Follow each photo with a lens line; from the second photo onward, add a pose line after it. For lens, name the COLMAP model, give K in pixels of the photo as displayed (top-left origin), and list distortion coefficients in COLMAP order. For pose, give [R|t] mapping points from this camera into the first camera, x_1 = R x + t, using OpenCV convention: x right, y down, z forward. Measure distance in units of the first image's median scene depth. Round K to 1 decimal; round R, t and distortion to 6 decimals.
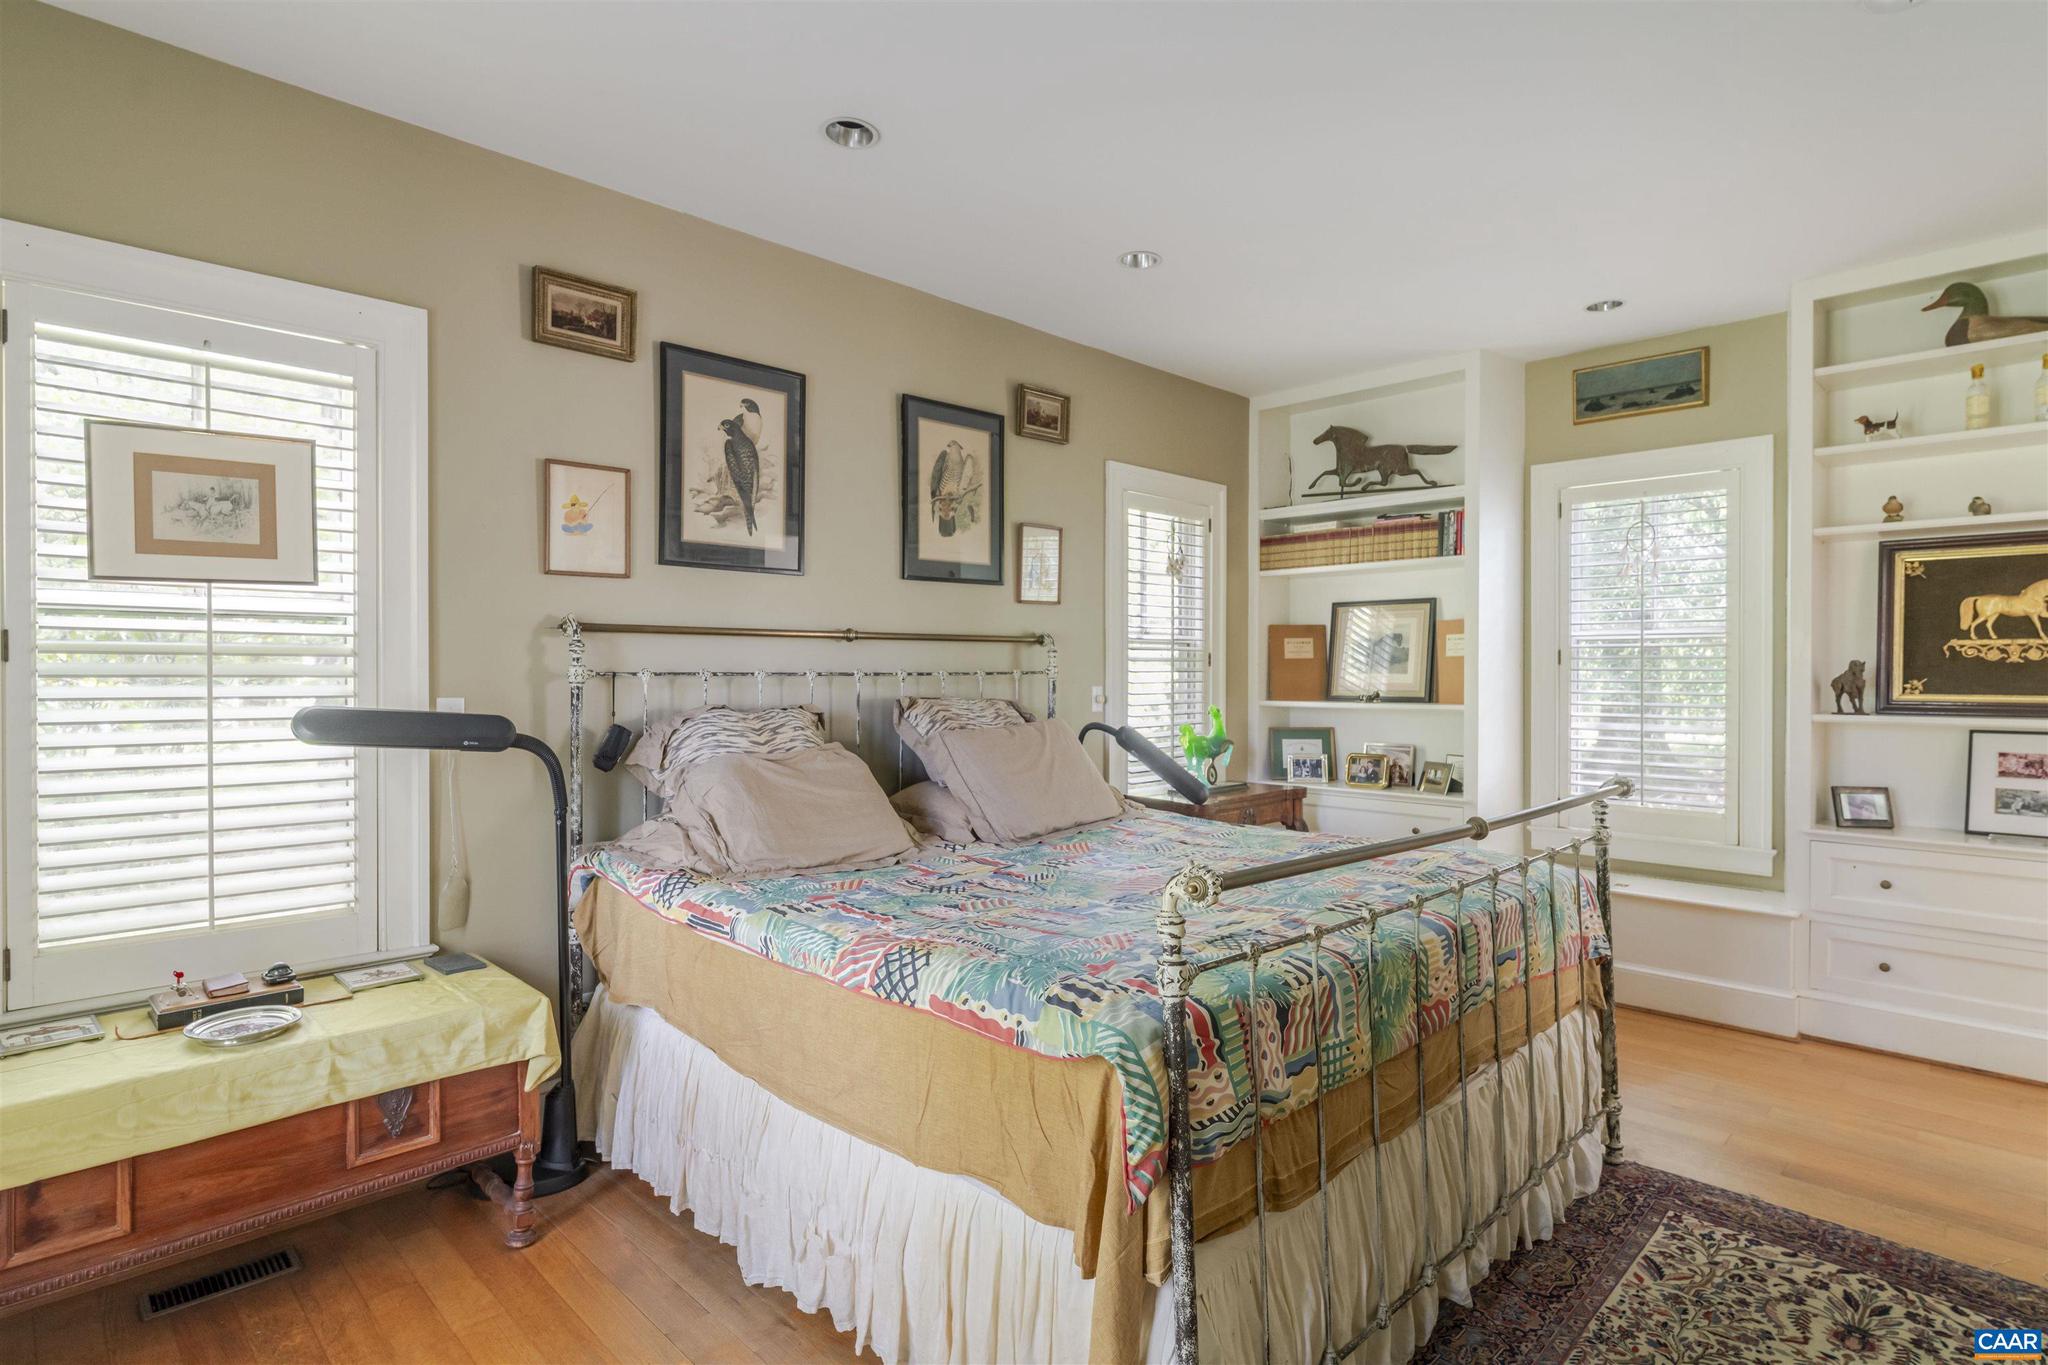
lens RADIAL K [[1055.7, 0, 1012.1], [0, 1055.7, 680.2], [0, 0, 1]] dist [-0.001270, -0.000880]
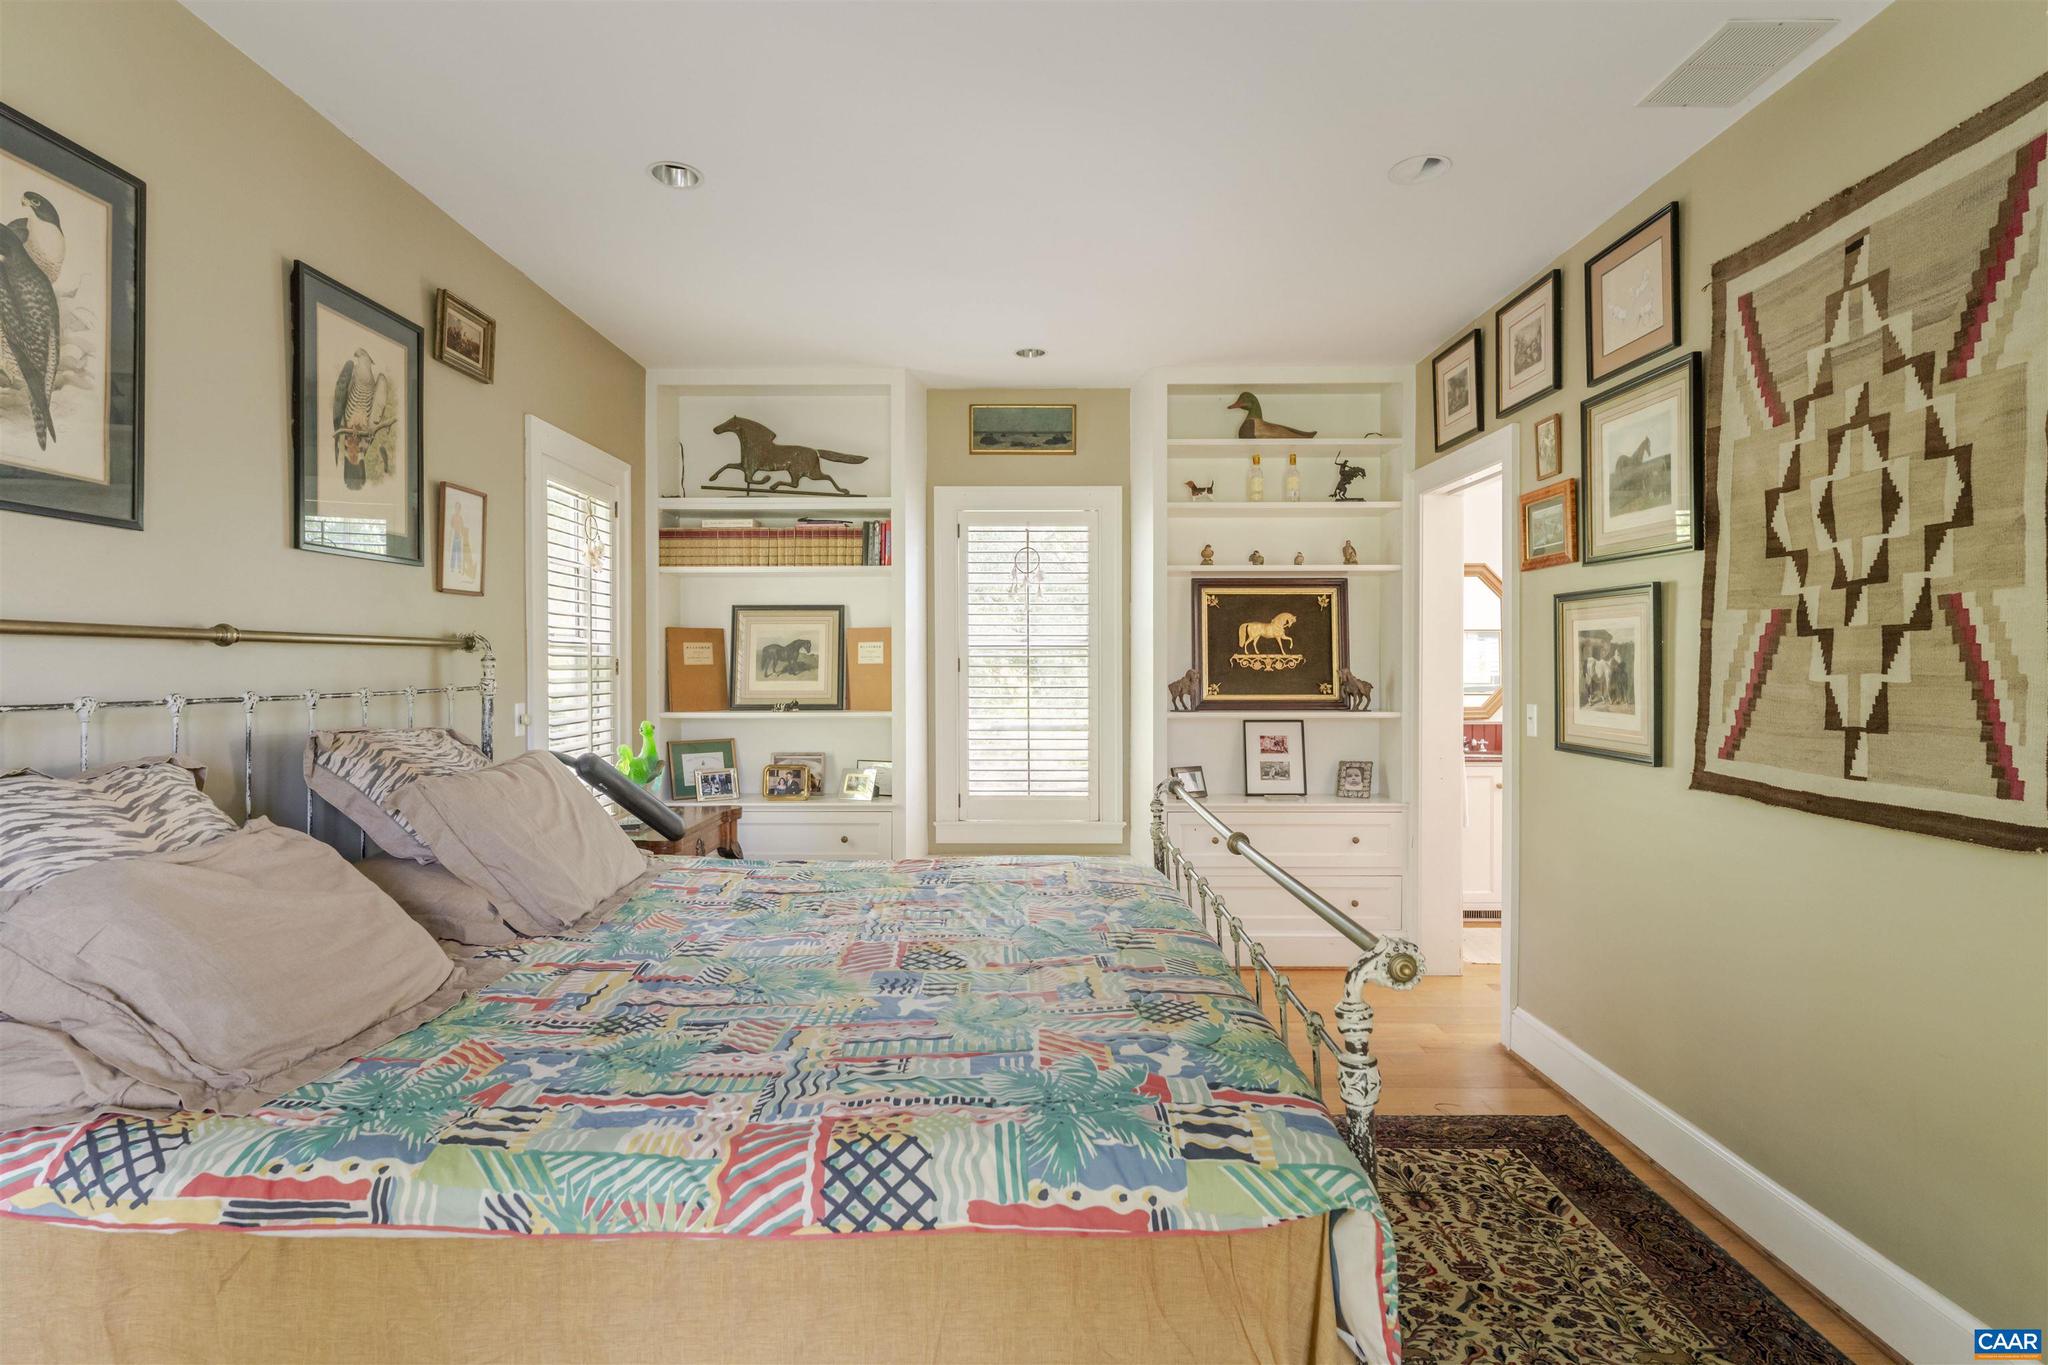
lens RADIAL K [[1036.3, 0, 1024.0], [0, 1036.3, 682.5], [0, 0, 1]] dist [-0.001209, -0.001388]
pose [[0.706350, -0.012513, 0.707752, -0.226751], [0.008664, 0.999922, 0.009032, -0.015235], [-0.707810, -0.000248, 0.706403, 0.229035]]
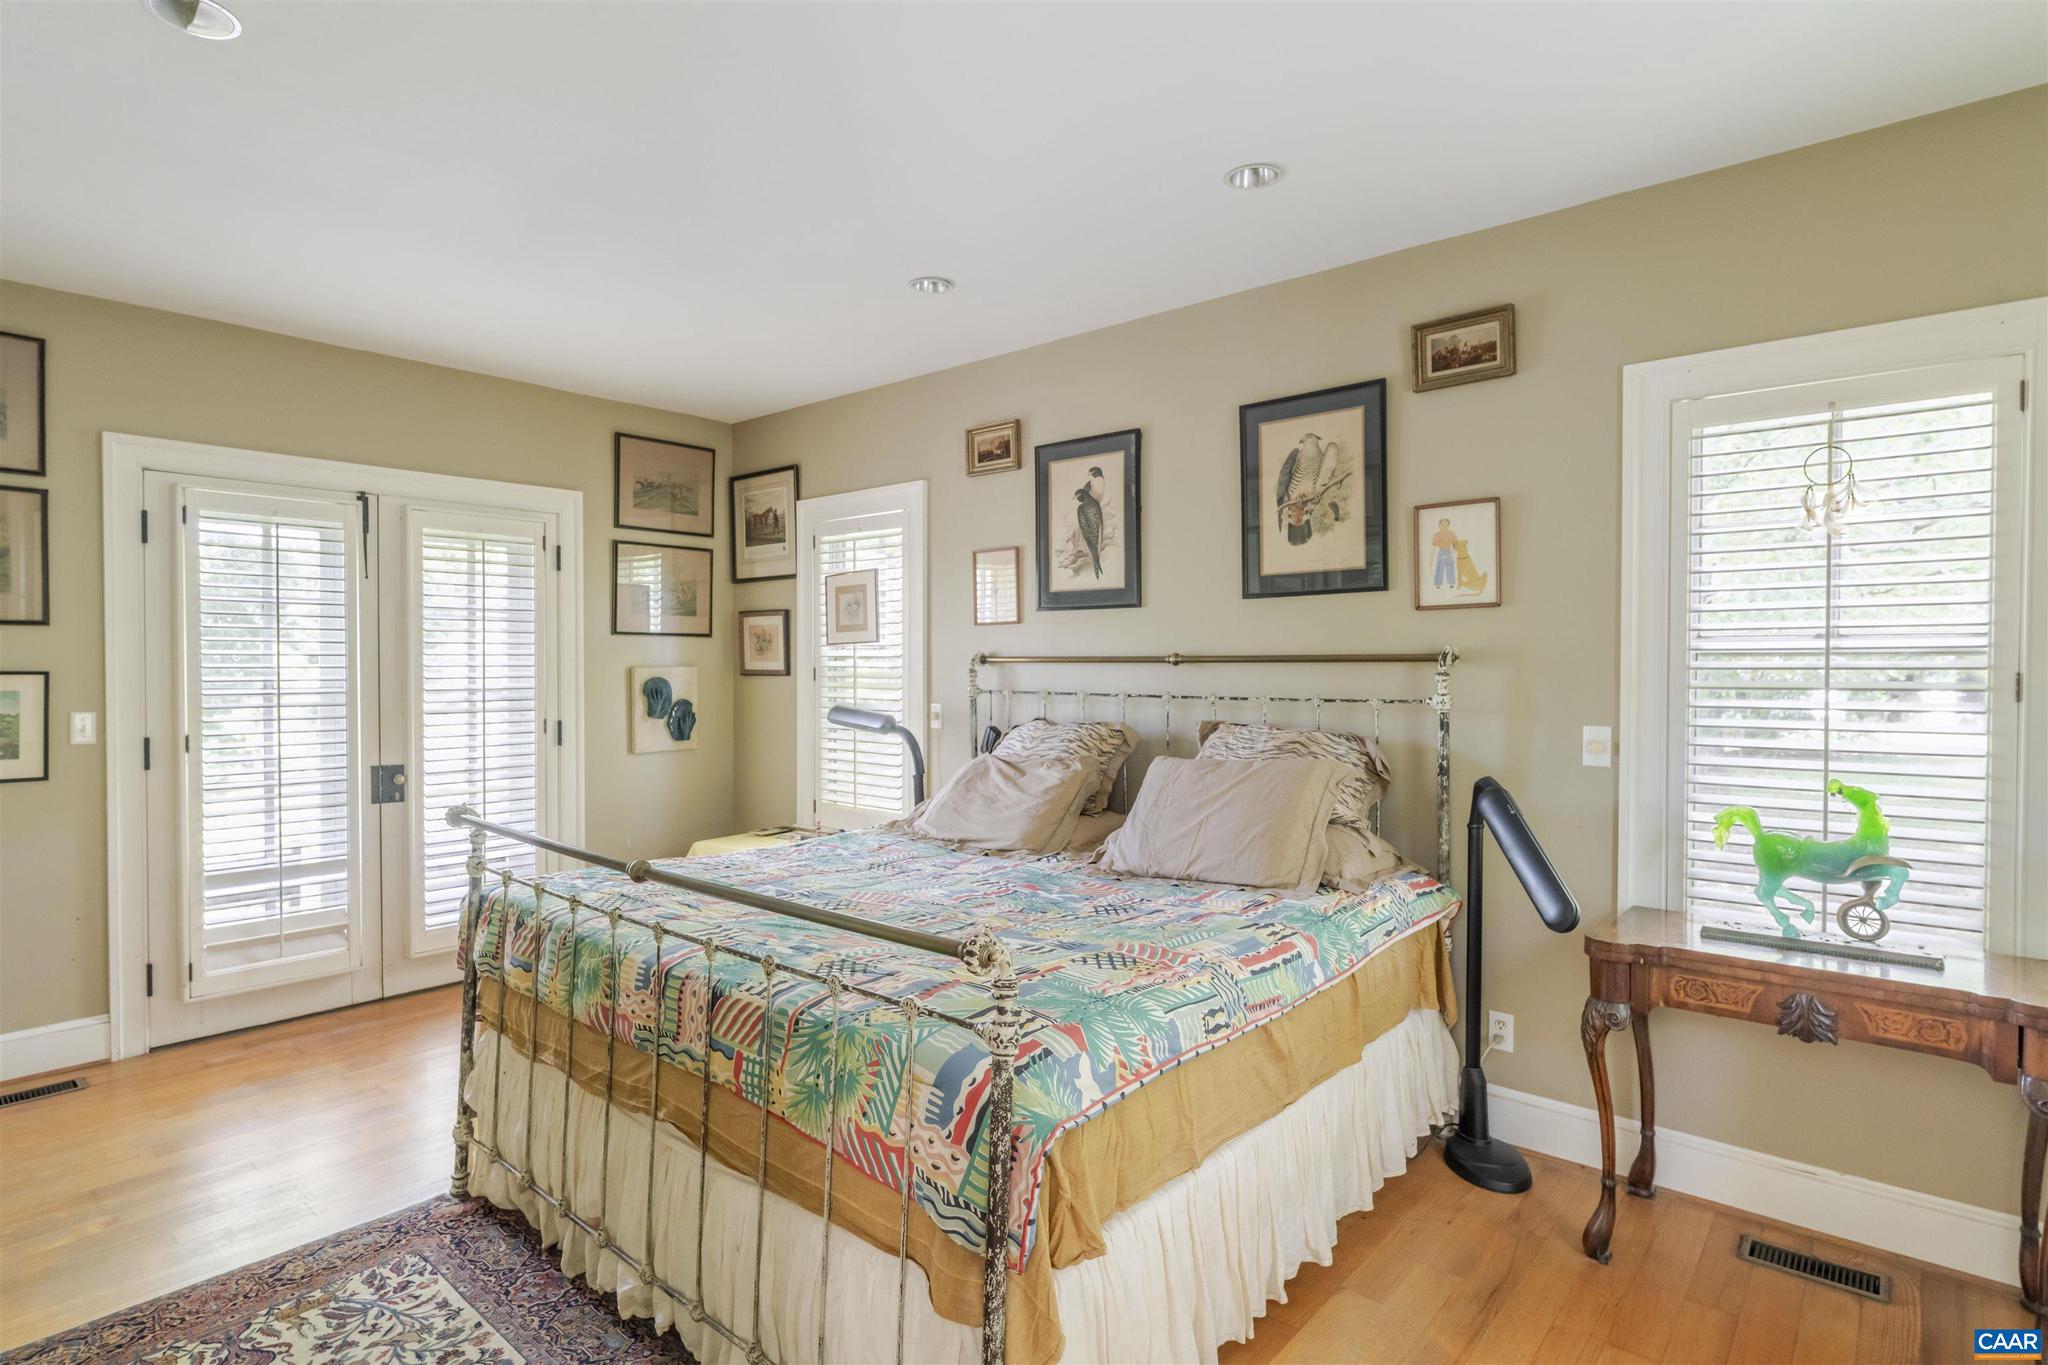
lens RADIAL K [[1055.7, 0, 1012.1], [0, 1055.7, 680.2], [0, 0, 1]] dist [-0.001270, -0.000880]
pose [[0.061629, 0.017084, -0.997953, 0.802416], [-0.010872, 0.999806, 0.016444, -0.033840], [0.998040, 0.009836, 0.061802, 0.697845]]
